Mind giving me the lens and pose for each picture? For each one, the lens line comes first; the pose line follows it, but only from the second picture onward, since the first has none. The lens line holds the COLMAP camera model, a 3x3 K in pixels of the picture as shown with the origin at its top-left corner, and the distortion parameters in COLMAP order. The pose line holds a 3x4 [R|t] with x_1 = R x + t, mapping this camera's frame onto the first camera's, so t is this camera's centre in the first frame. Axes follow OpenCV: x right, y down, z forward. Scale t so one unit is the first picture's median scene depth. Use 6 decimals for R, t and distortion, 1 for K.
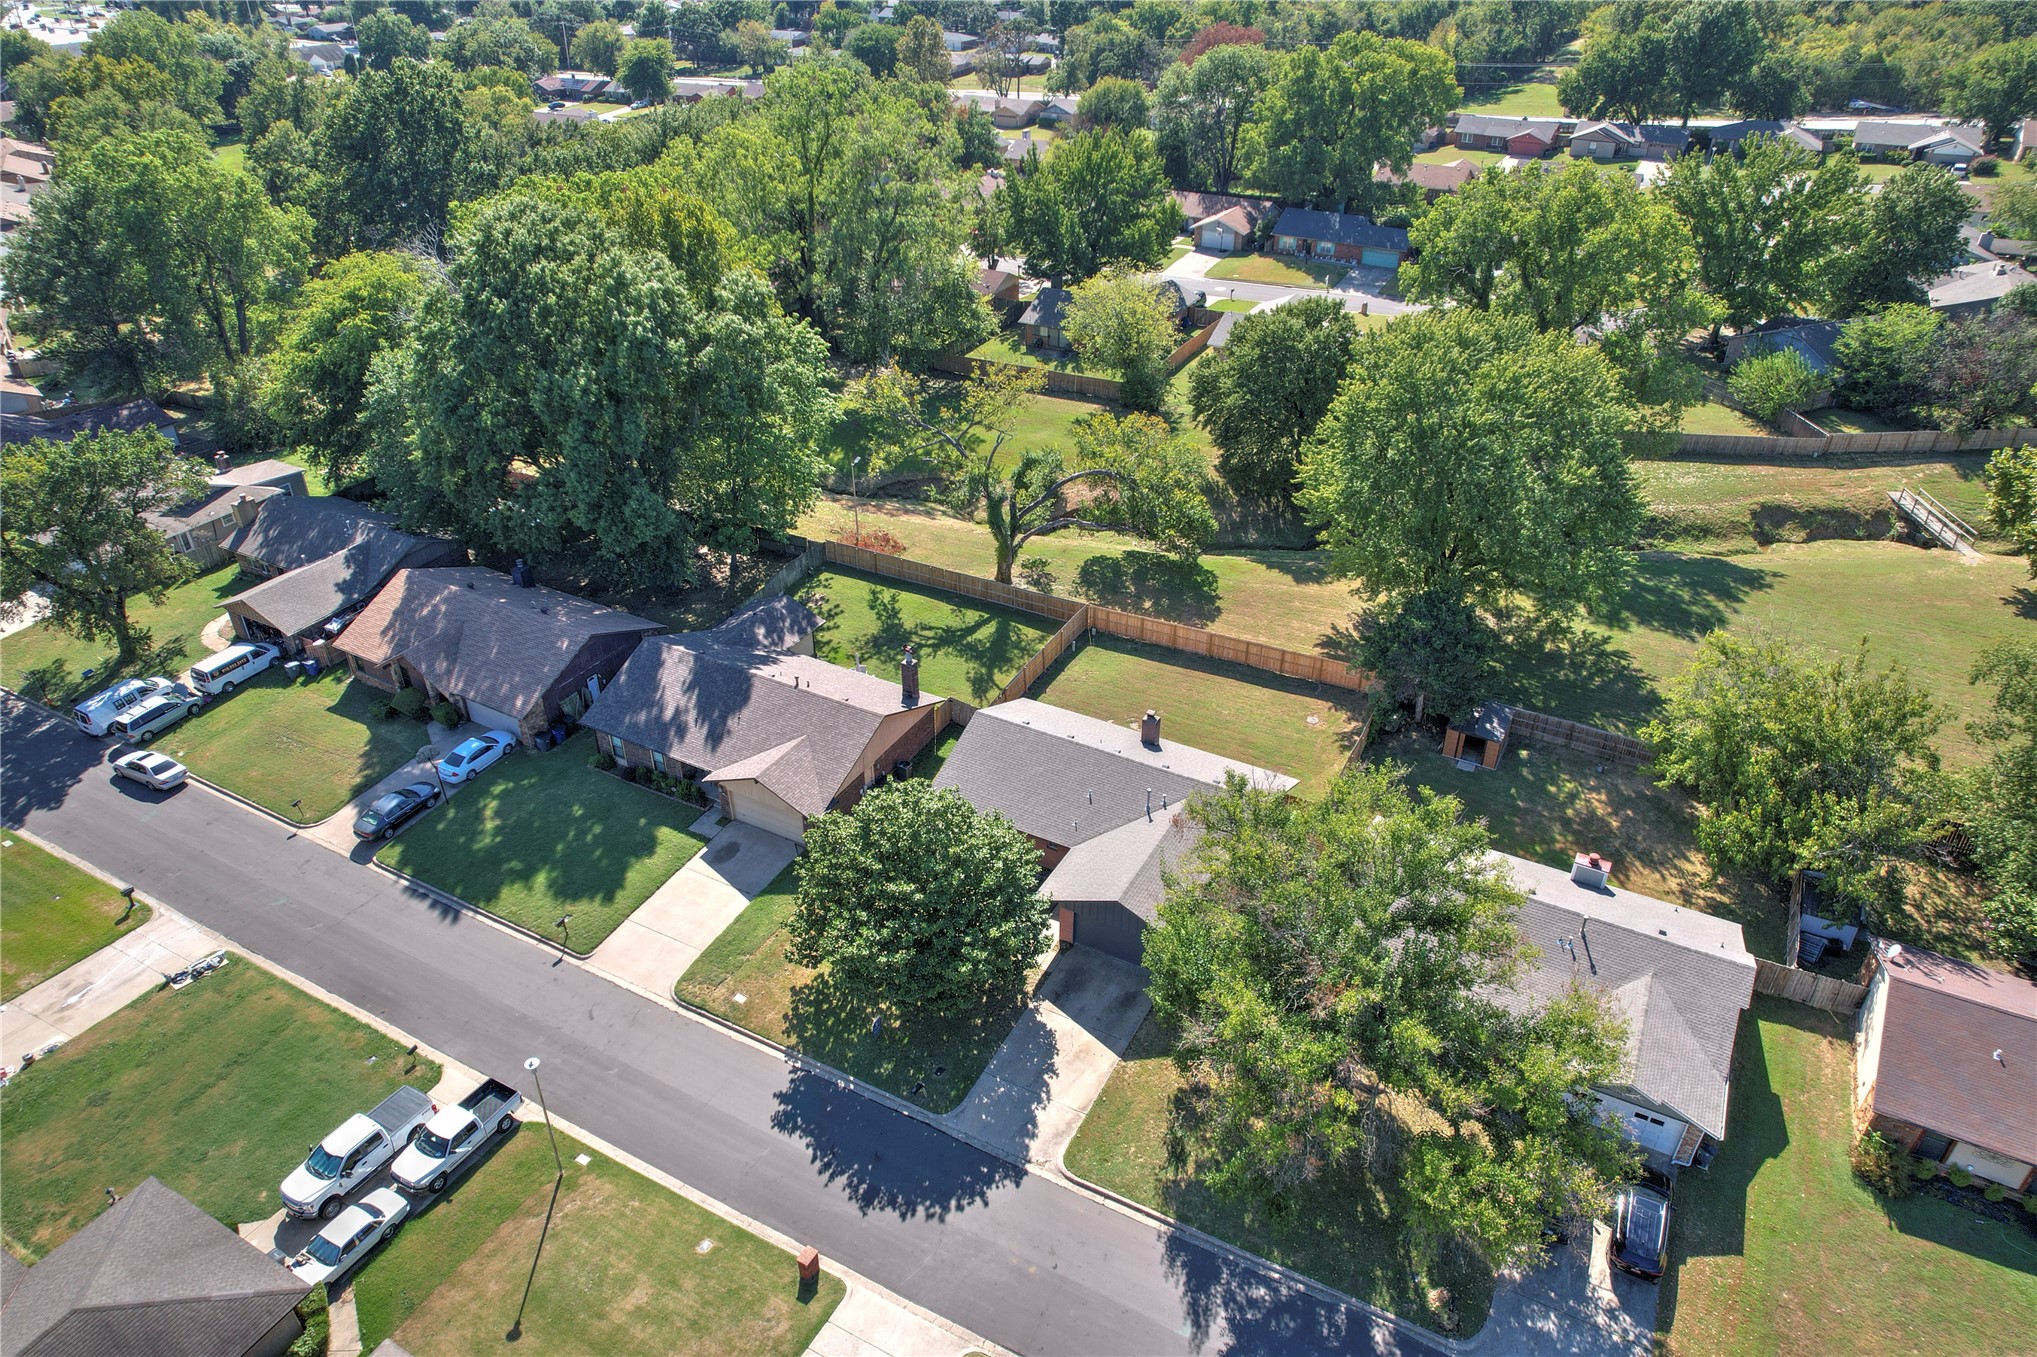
lens RADIAL K [[1295.2, 0, 1018.5], [0, 1295.2, 678.5], [0, 0, 1]] dist [-0.085165, 0.078881]
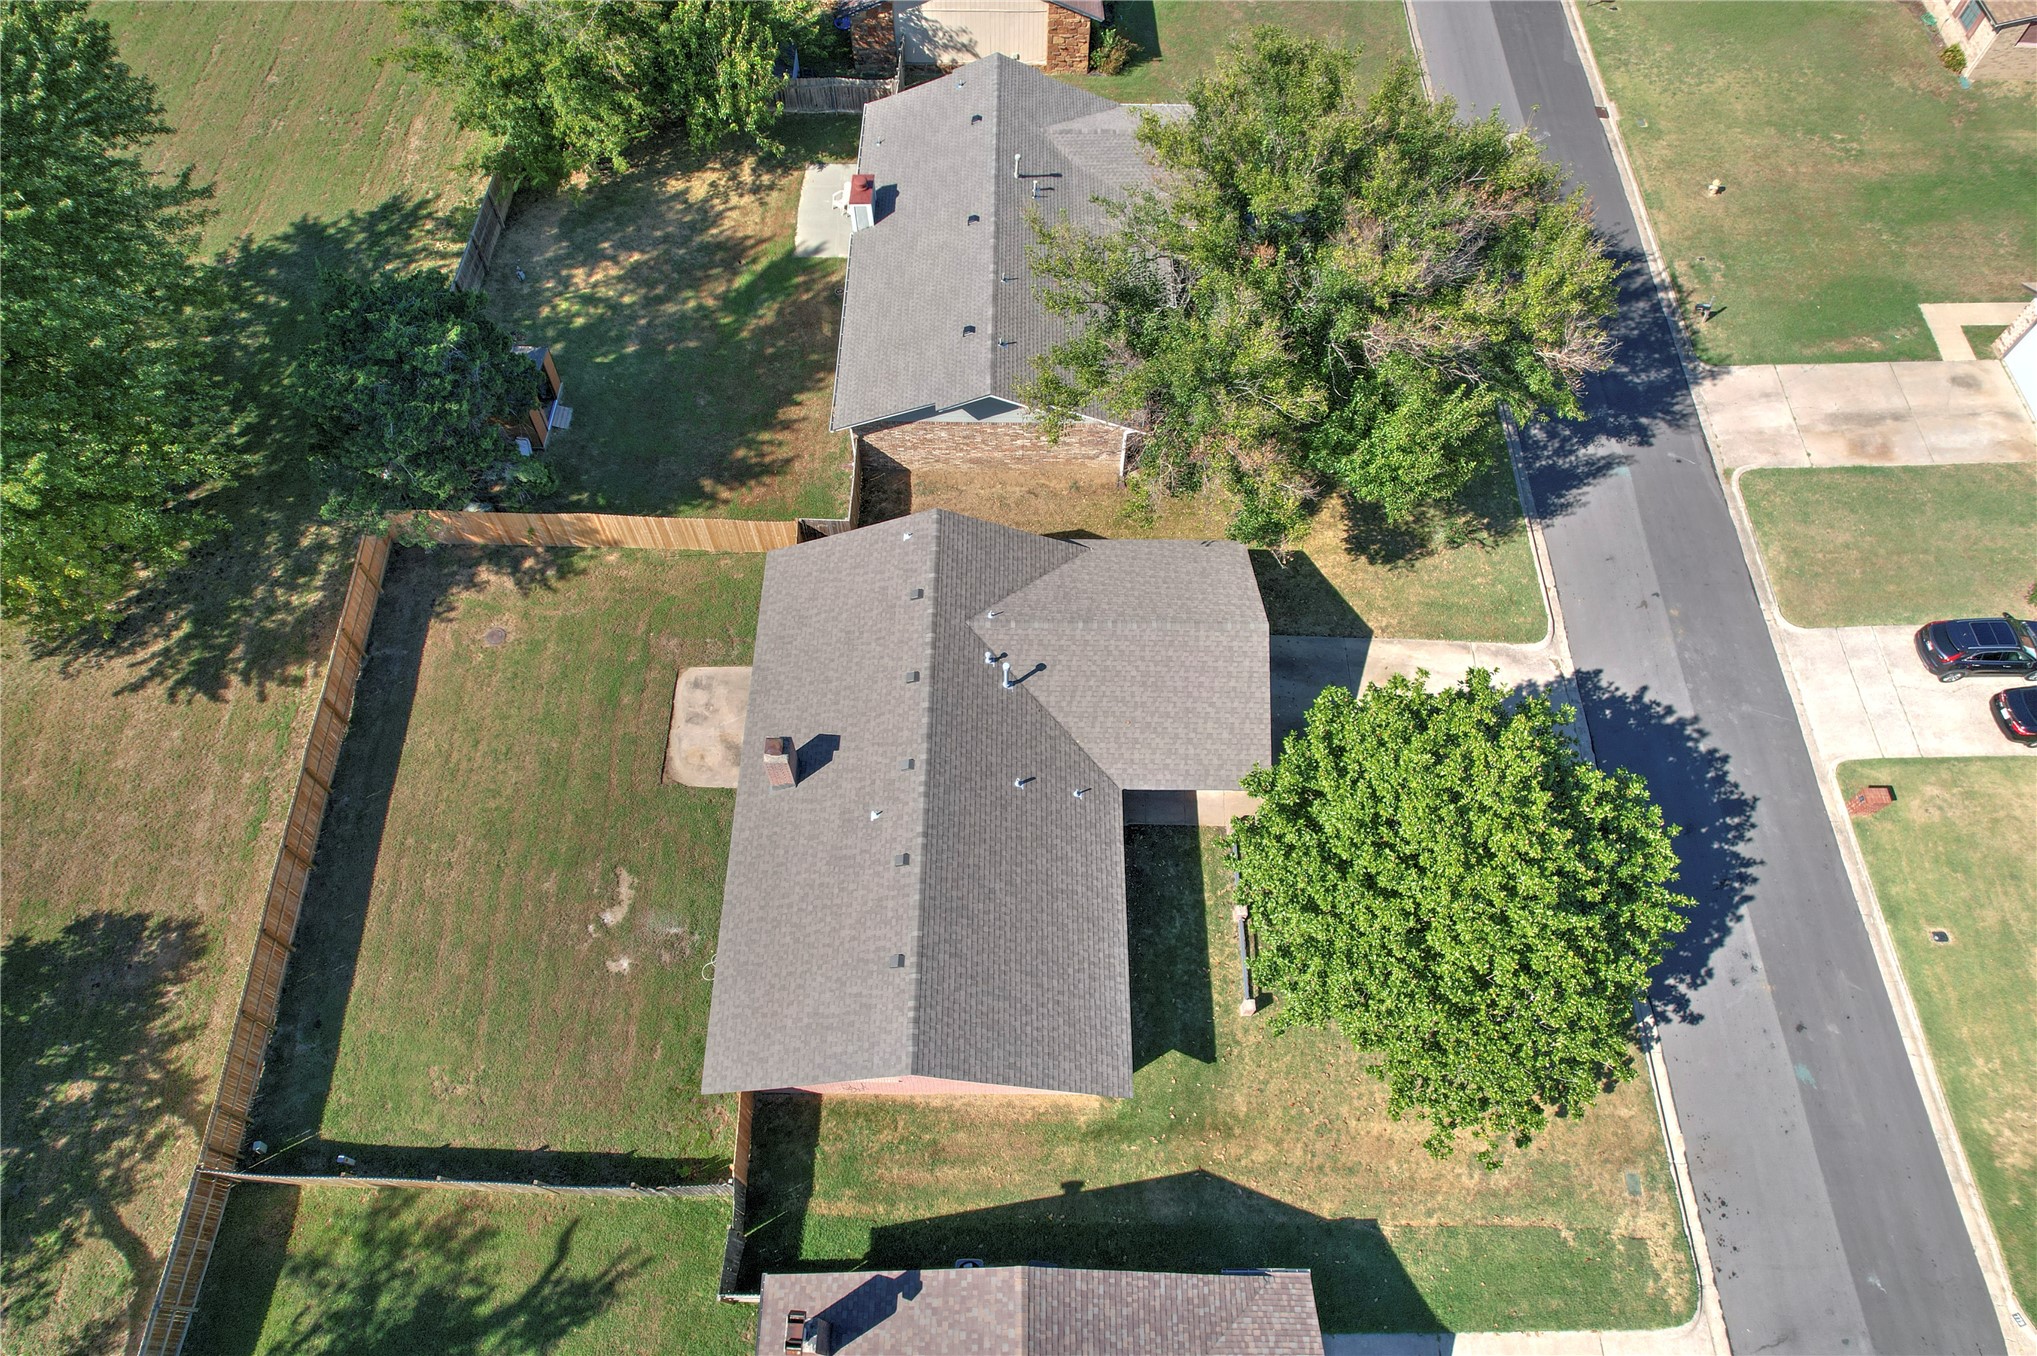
lens RADIAL K [[1295.2, 0, 1018.5], [0, 1295.2, 678.0], [0, 0, 1]] dist [-0.085165, 0.078881]
pose [[-0.473611, -0.763929, 0.438298, -0.142143], [0.464054, 0.206521, 0.861396, -0.369807], [-0.748563, 0.611361, 0.256693, 0.808738]]
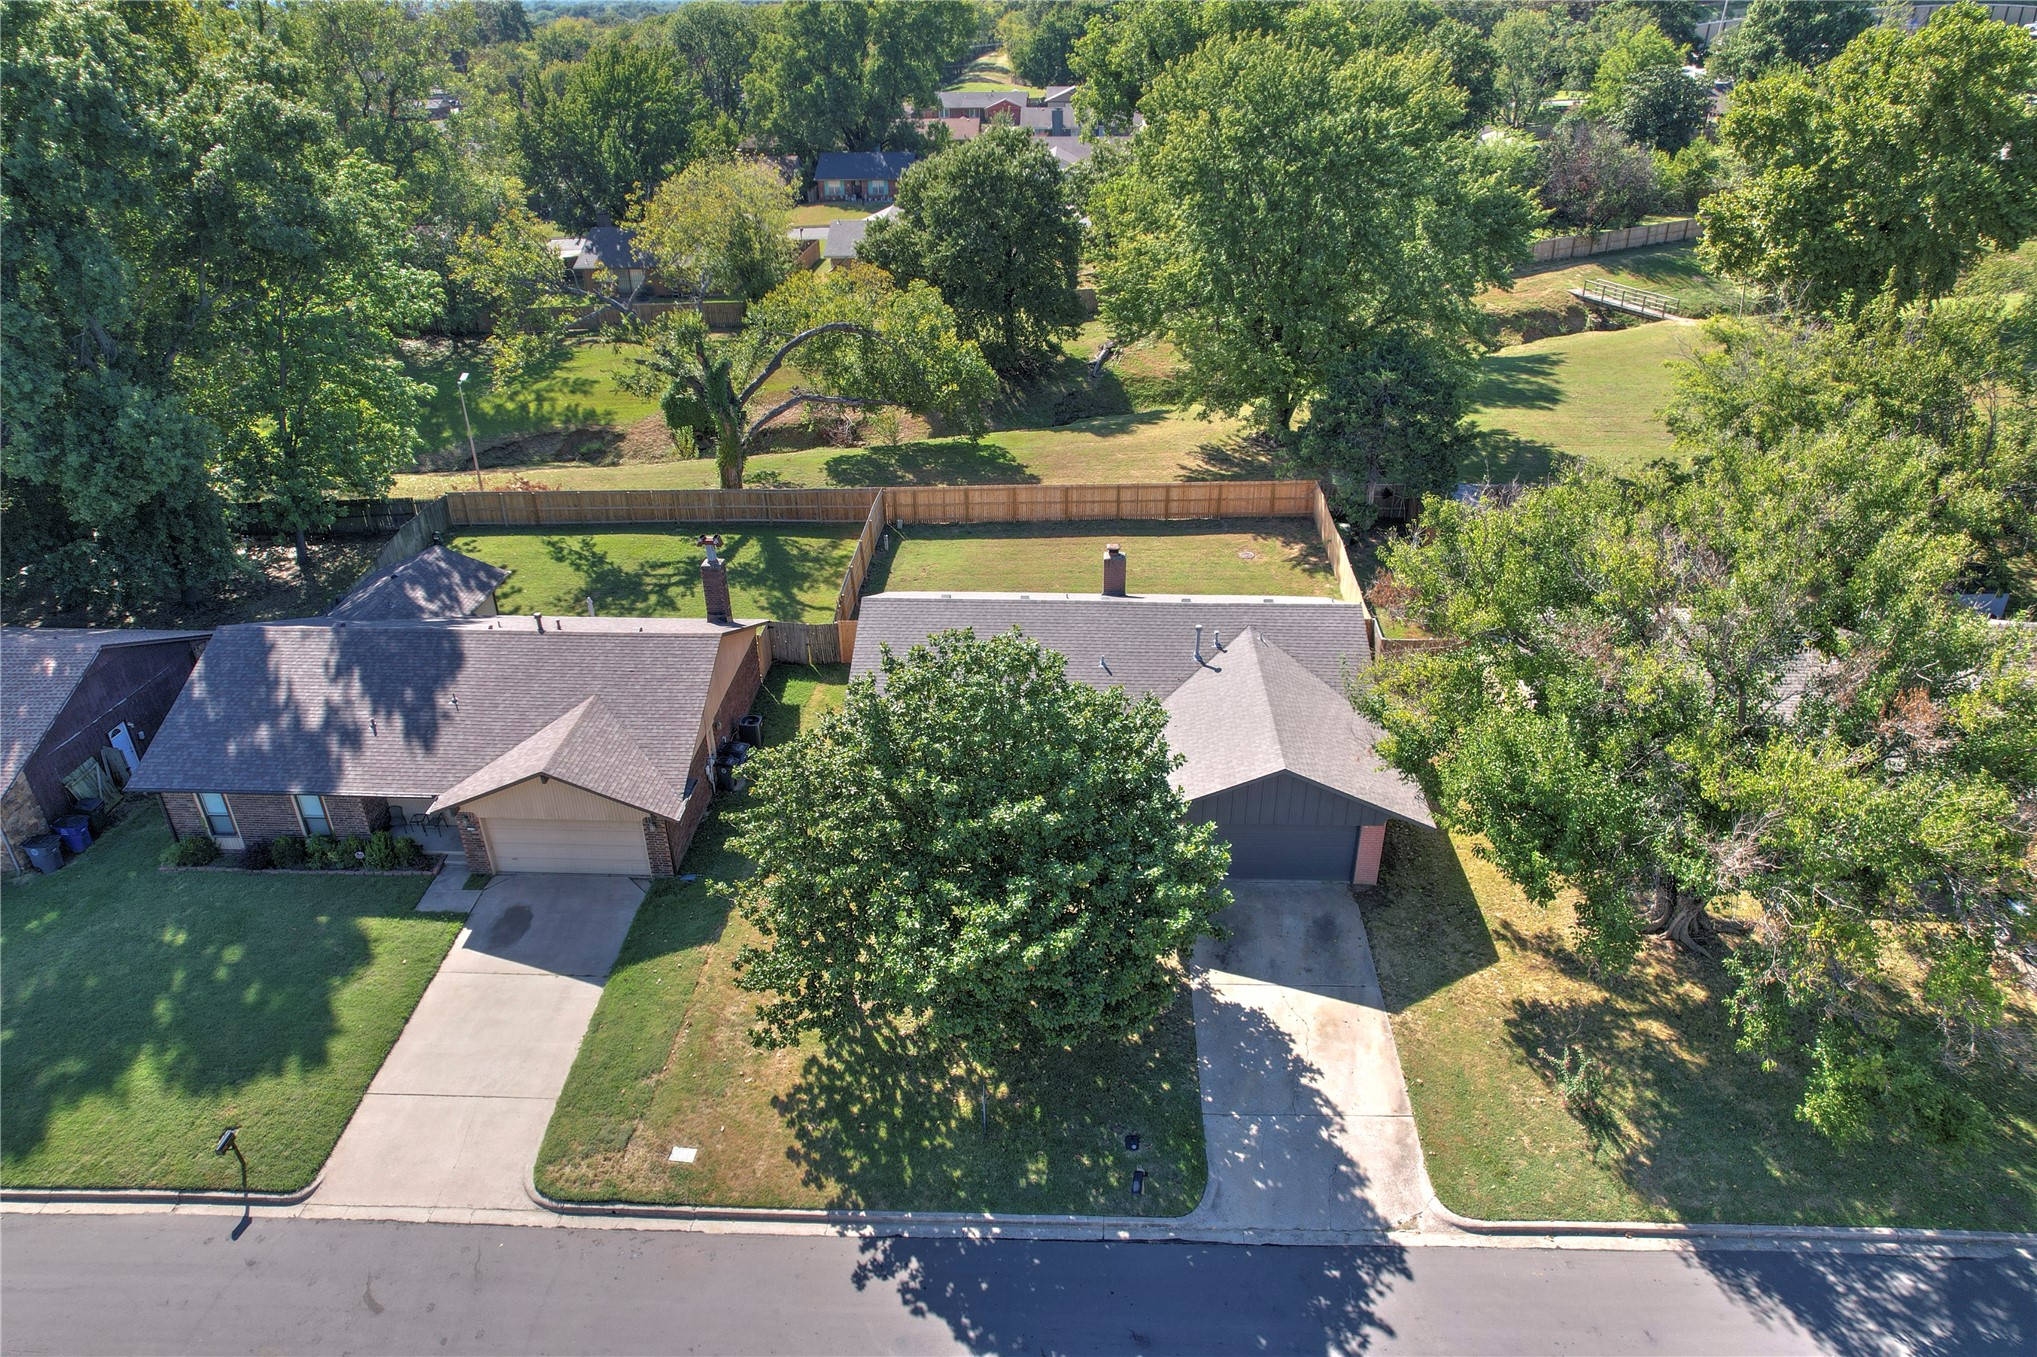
lens RADIAL K [[1298.1, 0, 1018.5], [0, 1298.1, 678.5], [0, 0, 1]] dist [-0.076745, 0.064757]
pose [[0.898966, -0.216172, 0.380958, -0.219334], [0.242030, 0.970048, -0.020681, 0.097819], [-0.365077, 0.110795, 0.924361, 0.413858]]
